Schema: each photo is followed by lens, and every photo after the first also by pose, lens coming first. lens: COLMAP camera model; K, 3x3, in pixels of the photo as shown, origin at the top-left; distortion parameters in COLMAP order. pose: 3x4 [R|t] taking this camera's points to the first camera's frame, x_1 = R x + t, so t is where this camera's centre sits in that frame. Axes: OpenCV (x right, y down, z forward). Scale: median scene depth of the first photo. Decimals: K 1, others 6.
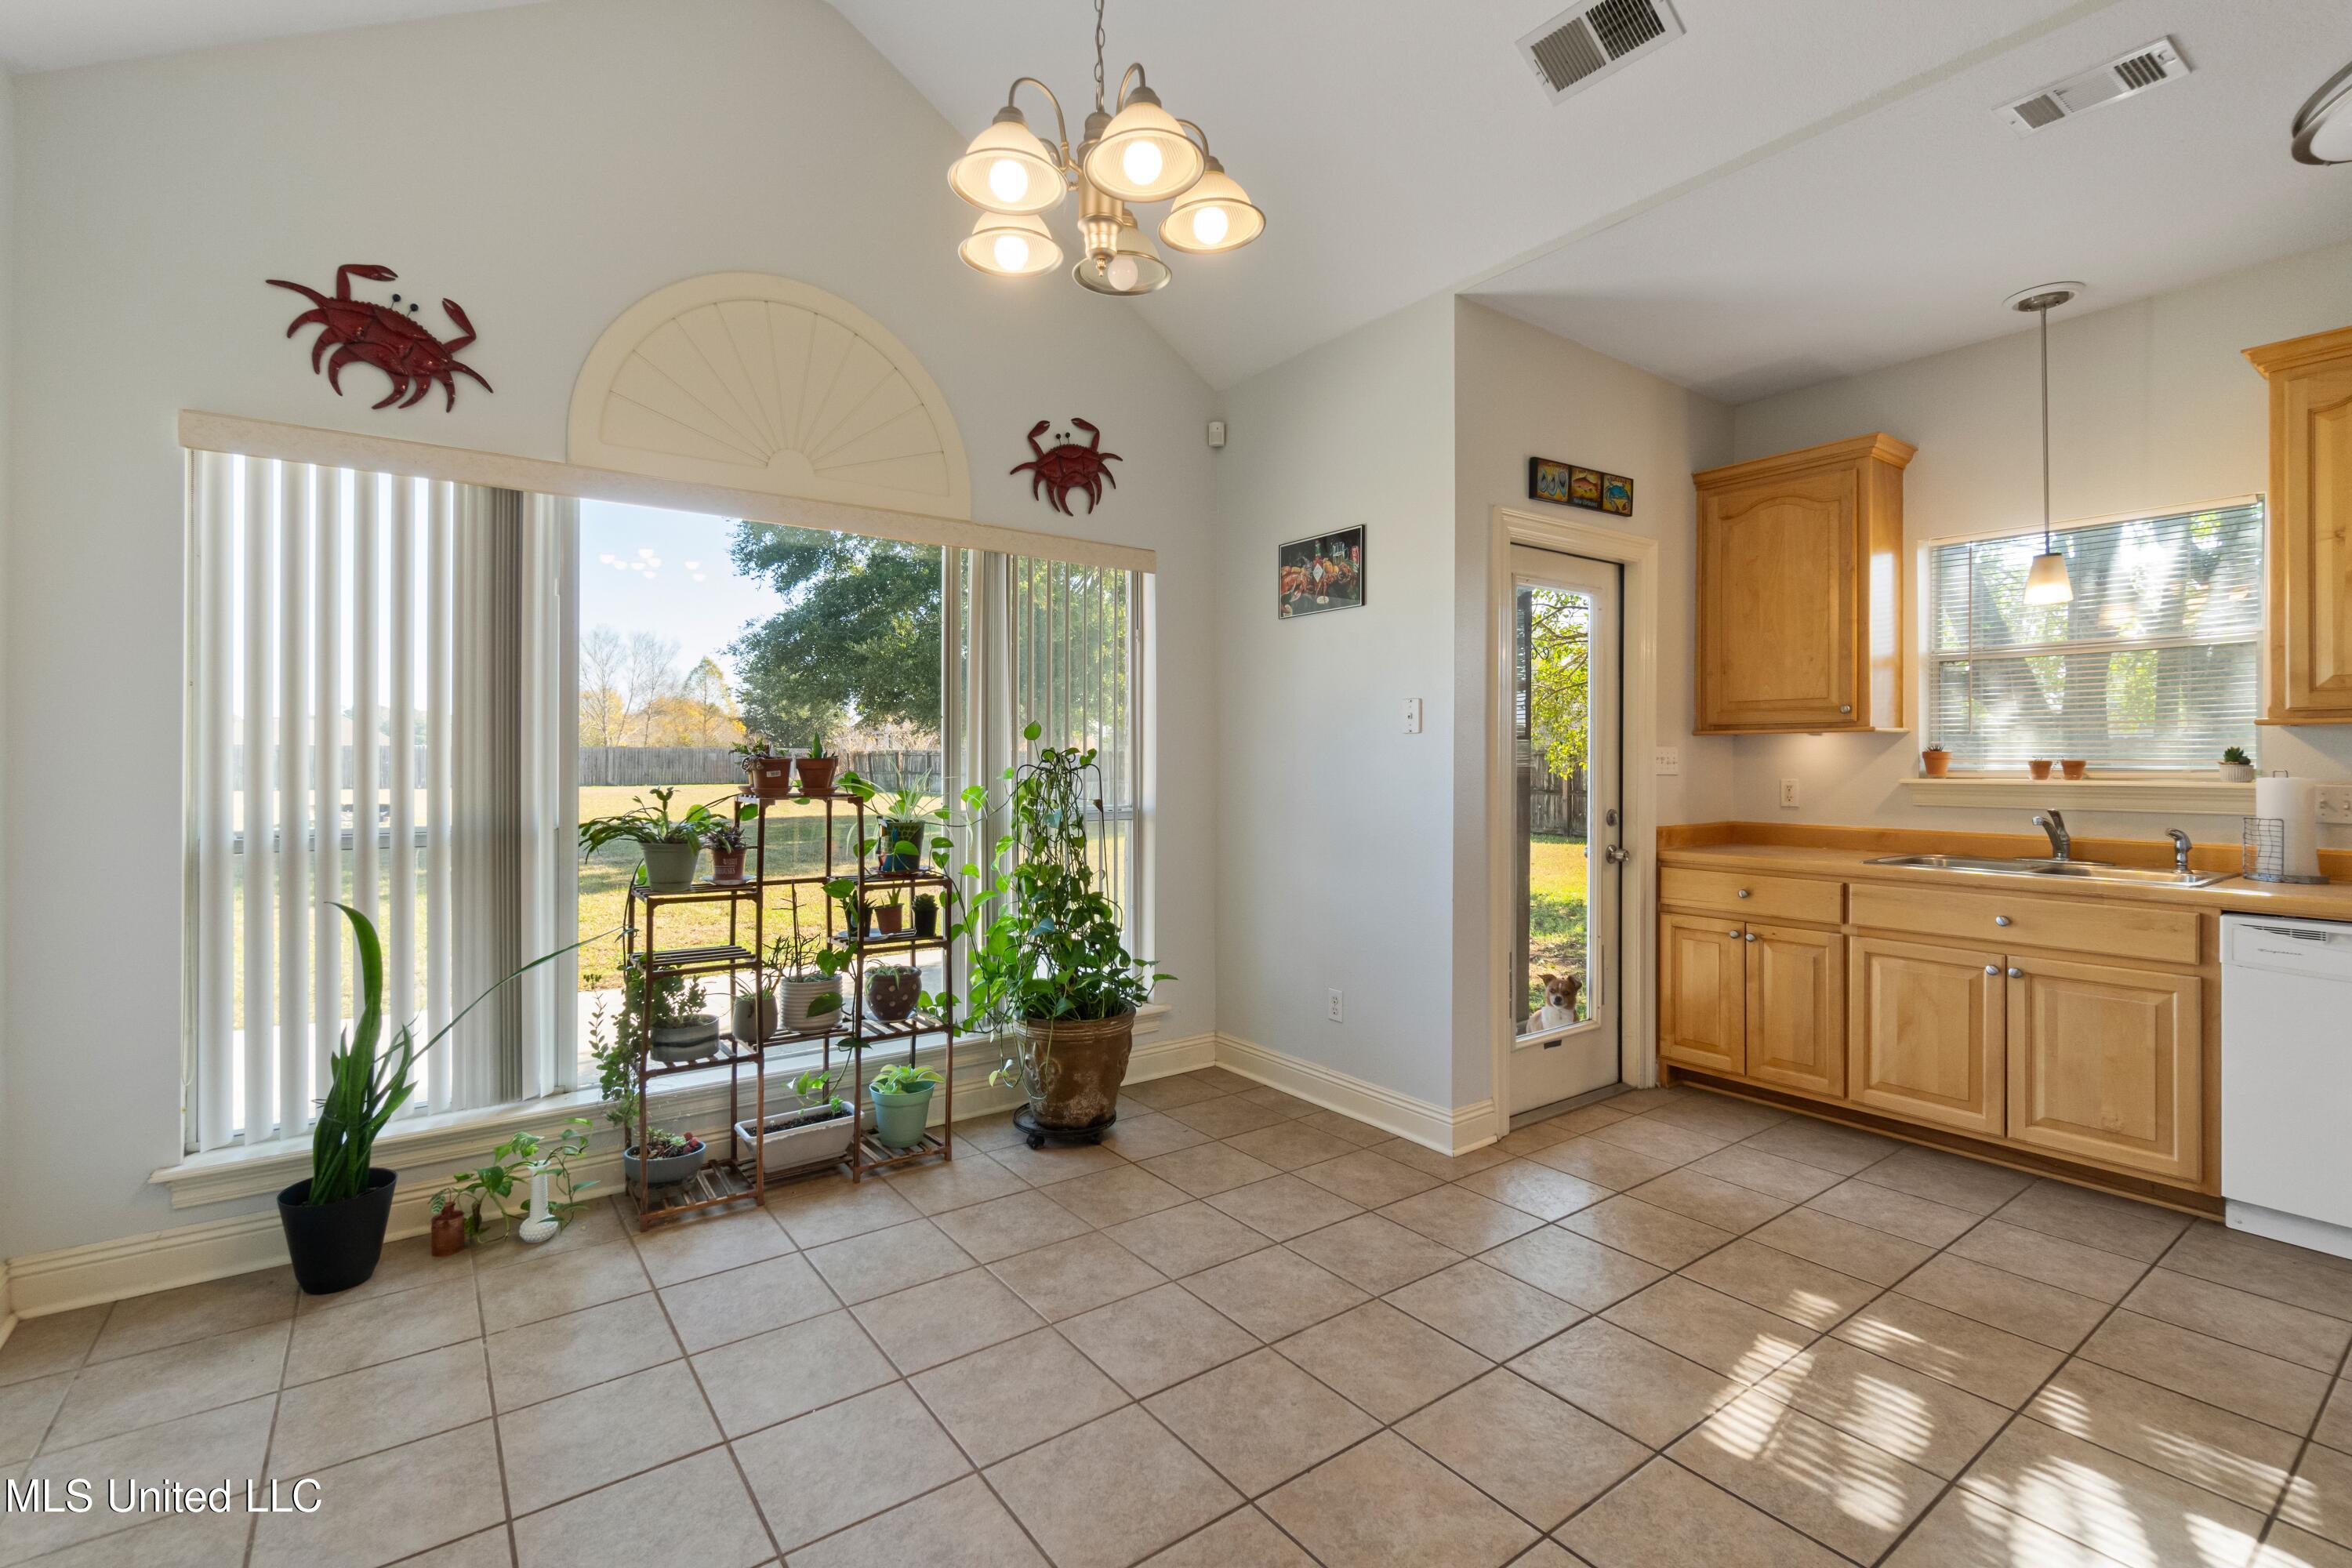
lens RADIAL K [[1033.1, 0, 1174.7], [0, 1033.1, 758.9], [0, 0, 1]] dist [-0.001541, 0.000478]
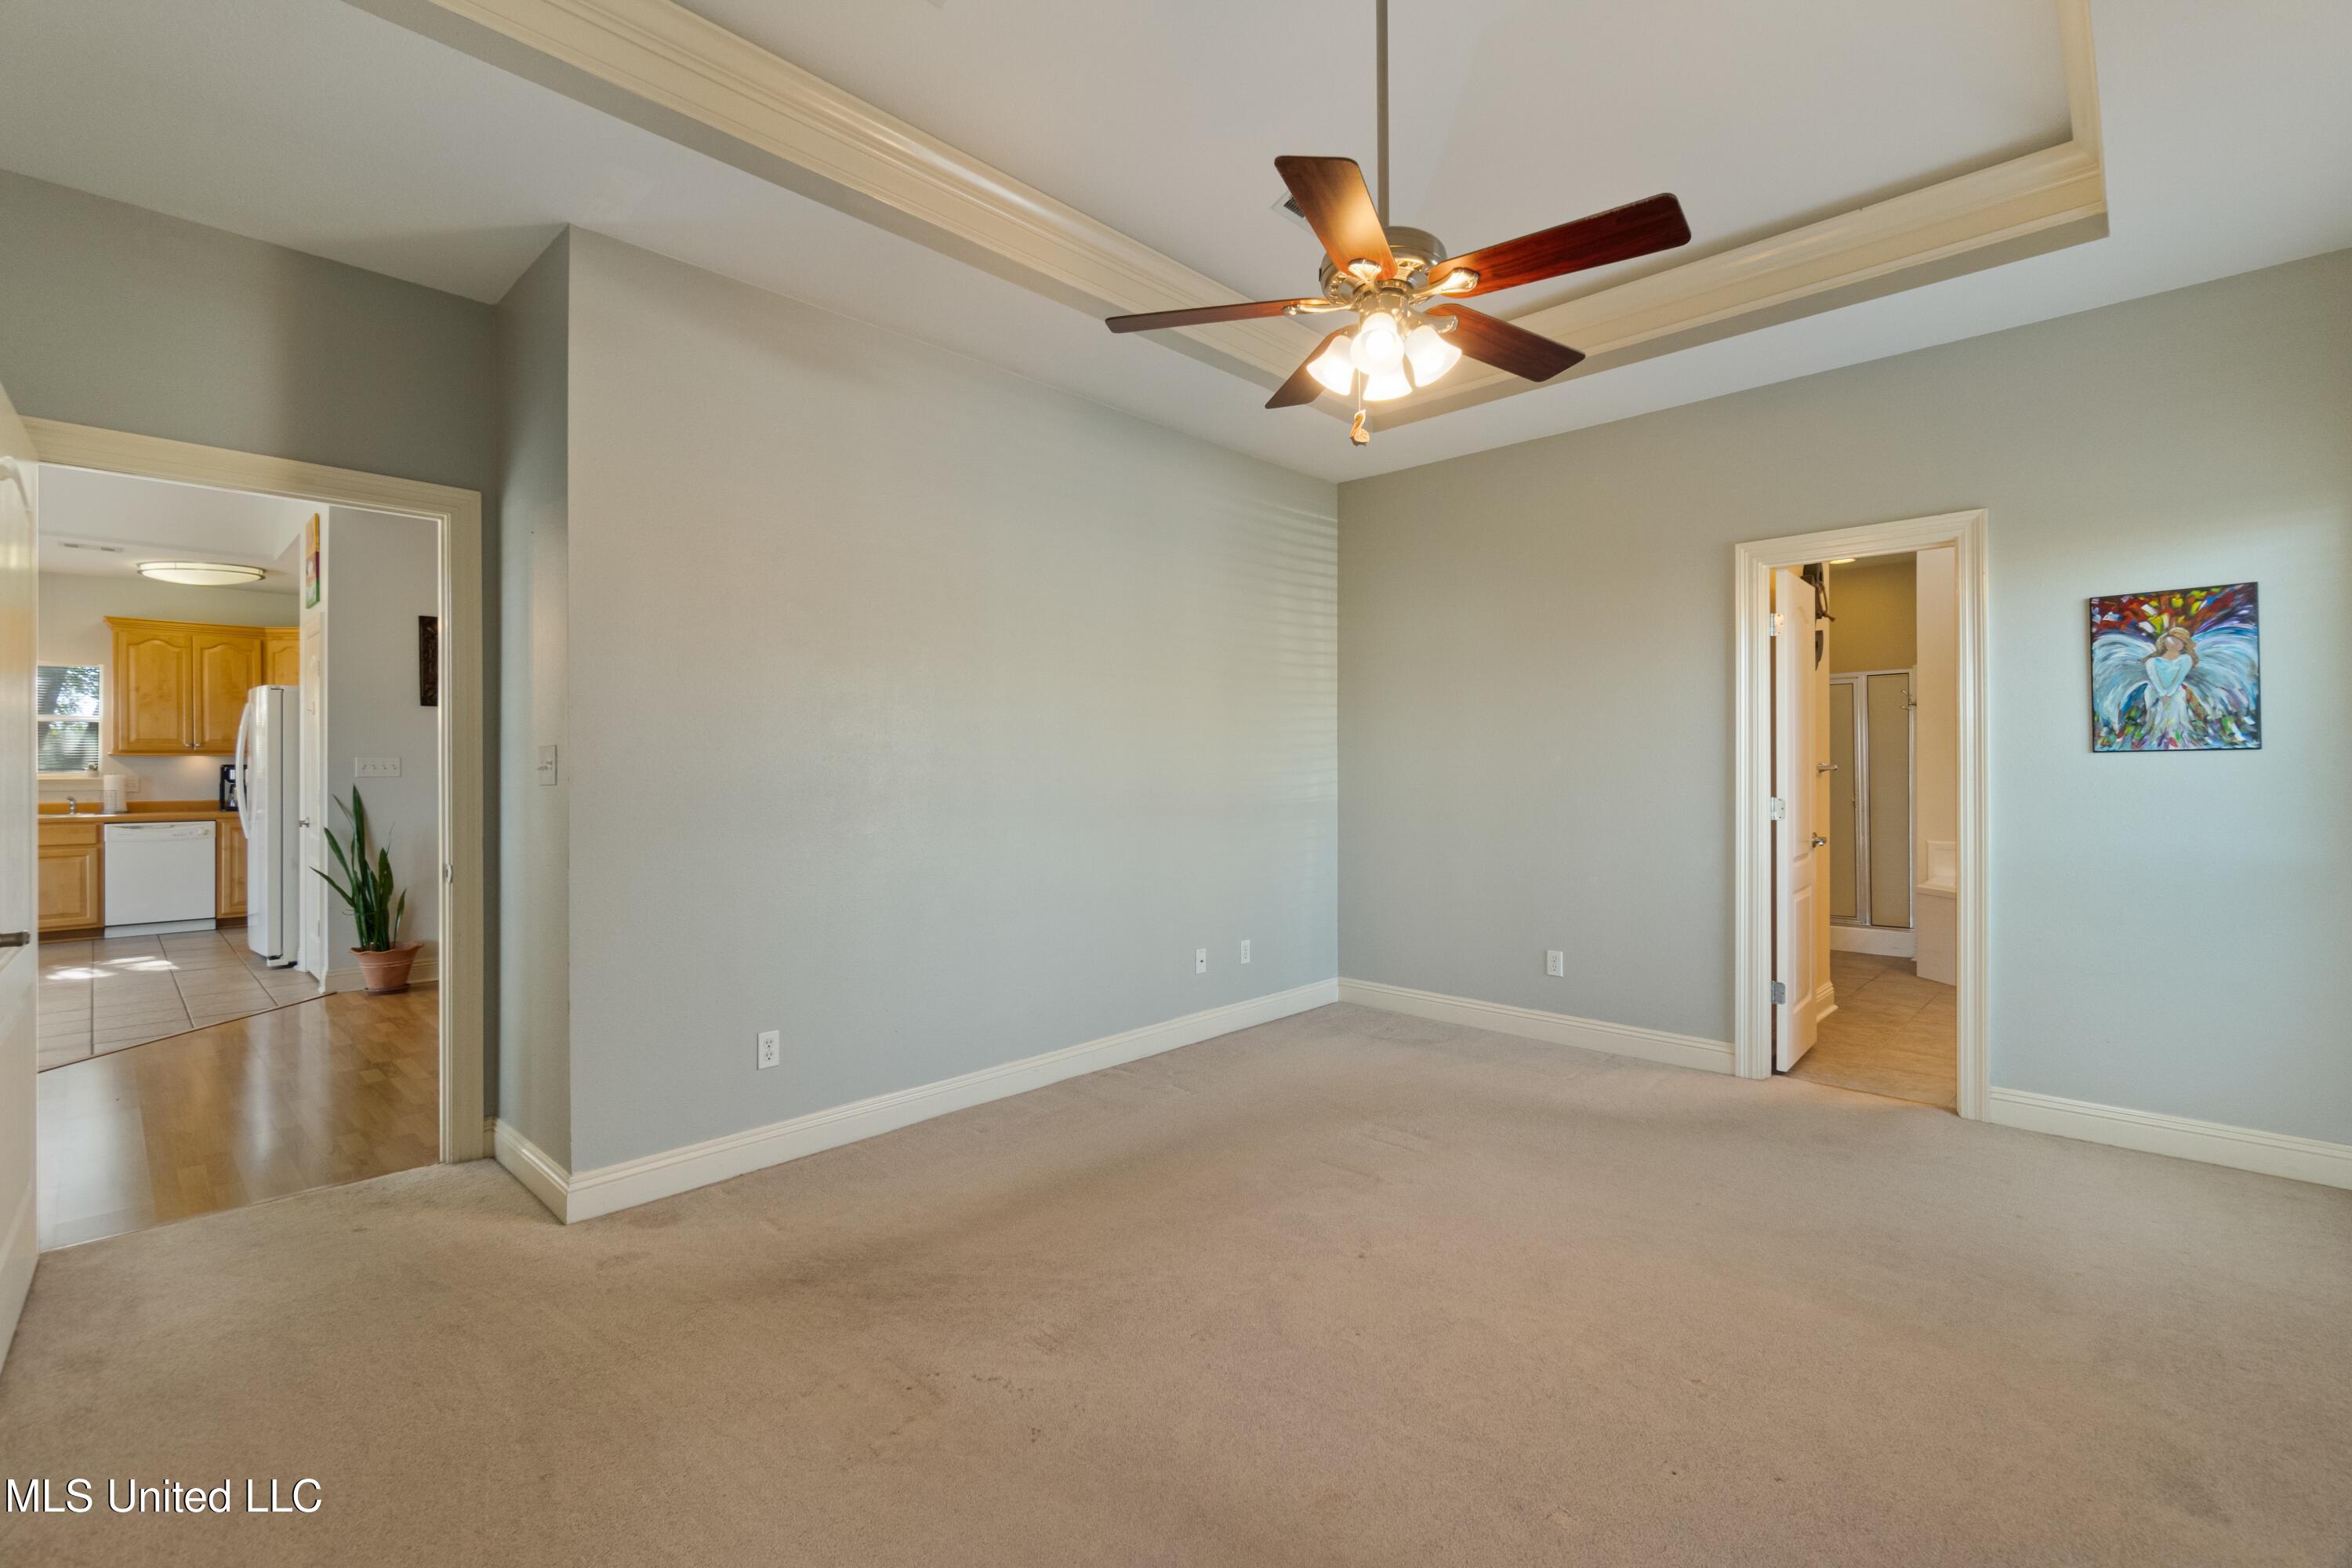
lens RADIAL K [[1033.1, 0, 1177.5], [0, 1033.1, 772.6], [0, 0, 1]] dist [-0.001541, 0.000478]
pose [[-0.173128, -0.004552, 0.984889, -2.147733], [-0.001972, 0.999989, 0.004275, -0.005417], [-0.984897, -0.001202, -0.173135, -1.318159]]
